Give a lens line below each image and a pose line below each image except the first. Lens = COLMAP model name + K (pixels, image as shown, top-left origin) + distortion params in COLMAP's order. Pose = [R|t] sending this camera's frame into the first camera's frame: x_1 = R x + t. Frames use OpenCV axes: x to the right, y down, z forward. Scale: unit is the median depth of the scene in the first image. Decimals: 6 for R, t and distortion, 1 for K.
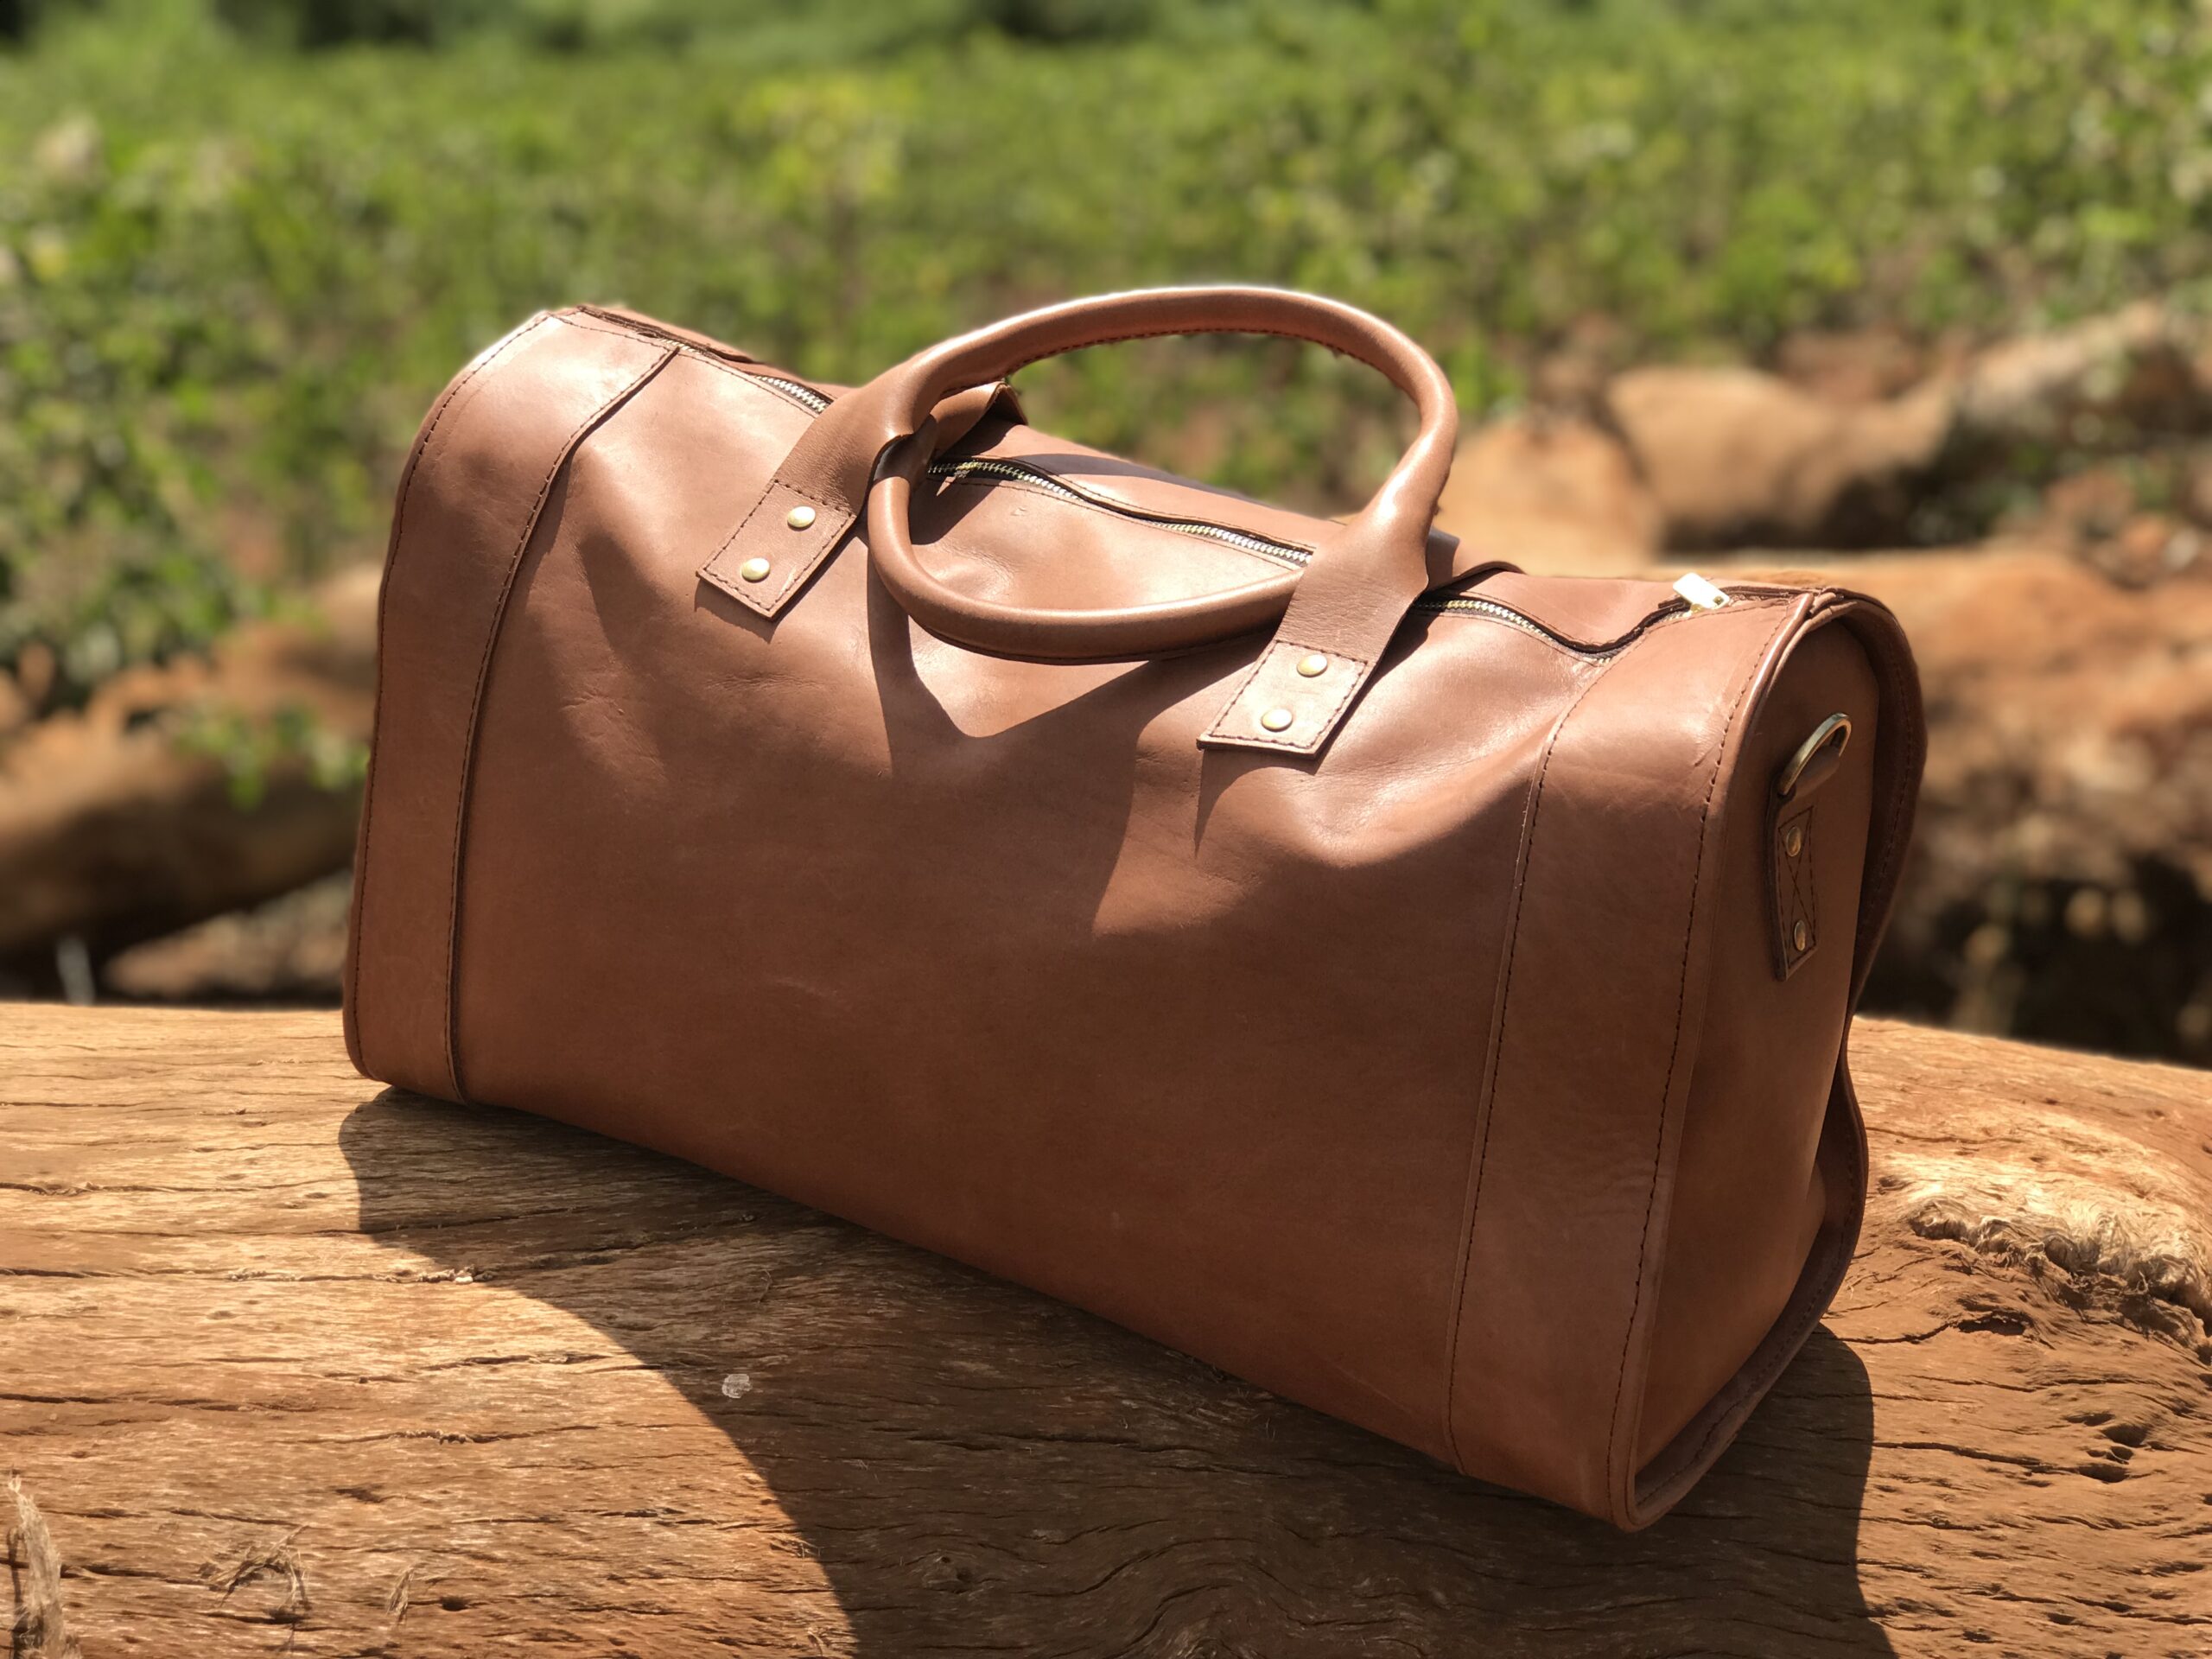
lens RADIAL K [[3812.0, 0, 1106.0], [0, 3812.0, 829.5], [0, 0, 1]] dist [-0.266261, 2.050120]
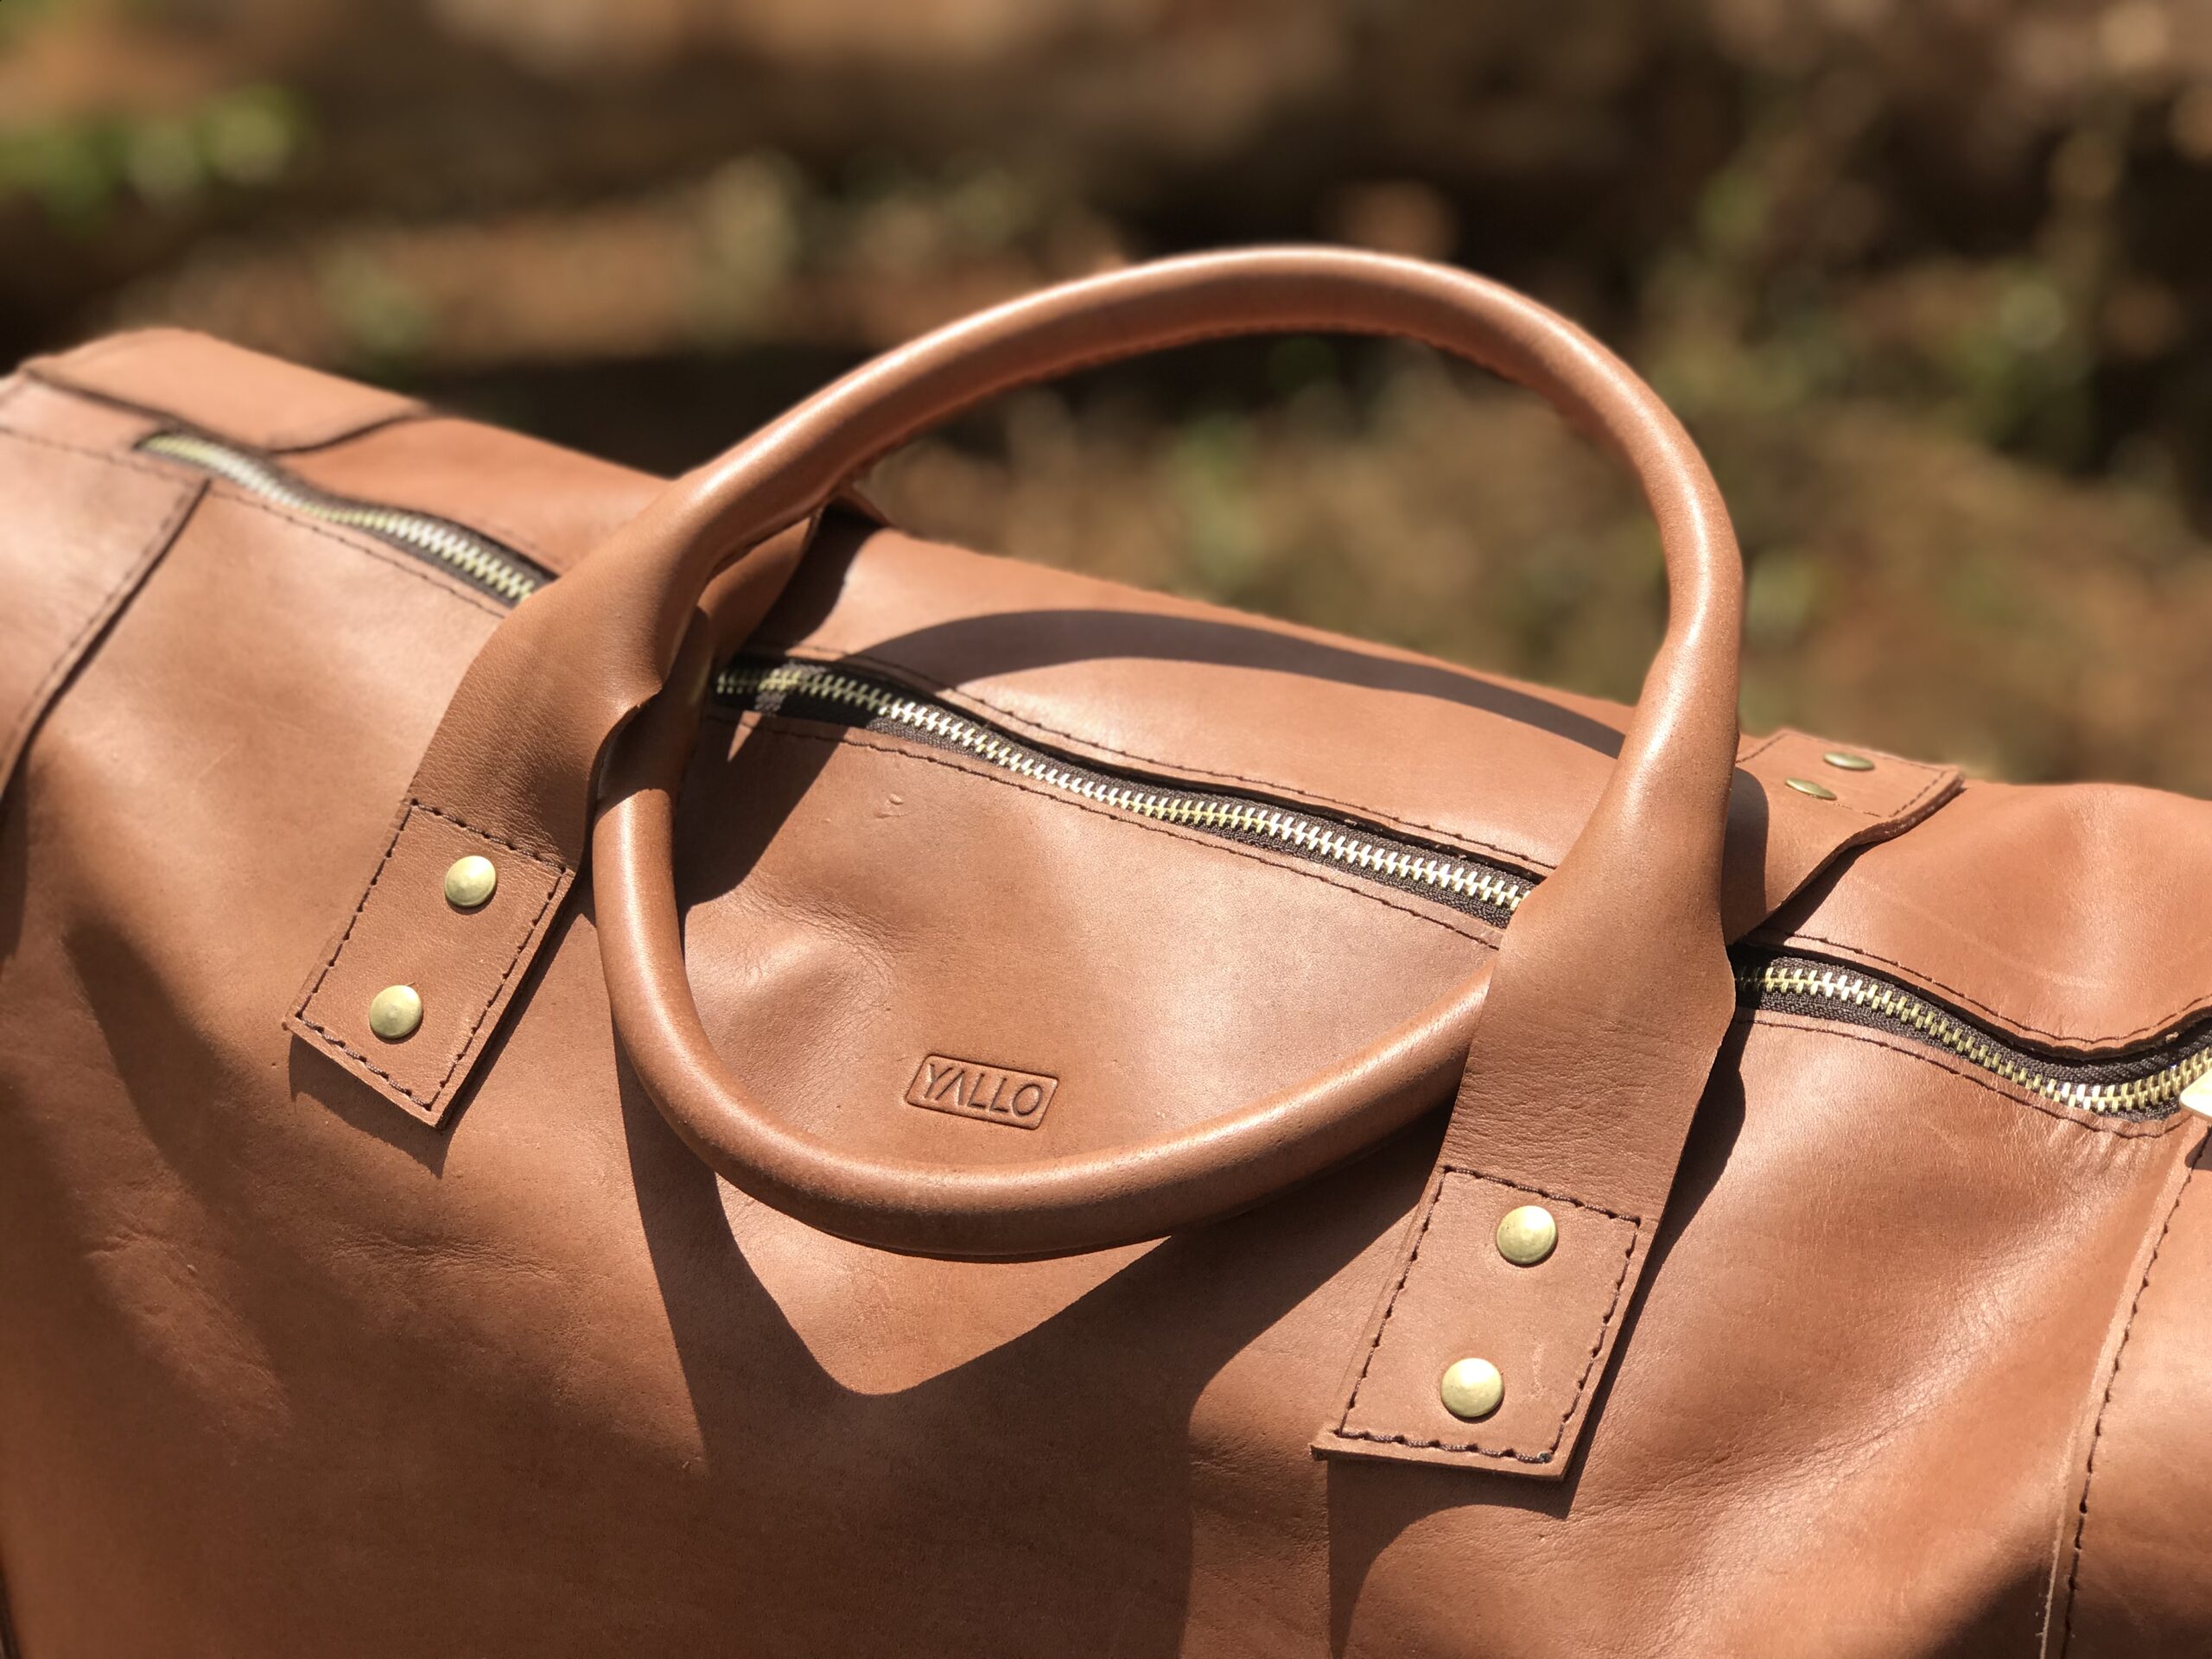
lens RADIAL K [[3812.0, 0, 1106.0], [0, 3812.0, 829.5], [0, 0, 1]] dist [-0.266261, 2.050120]
pose [[0.992554, -0.121127, -0.012843, 0.012632], [0.120855, 0.966164, 0.227860, -0.199167], [-0.015192, -0.227716, 0.973609, 0.513109]]
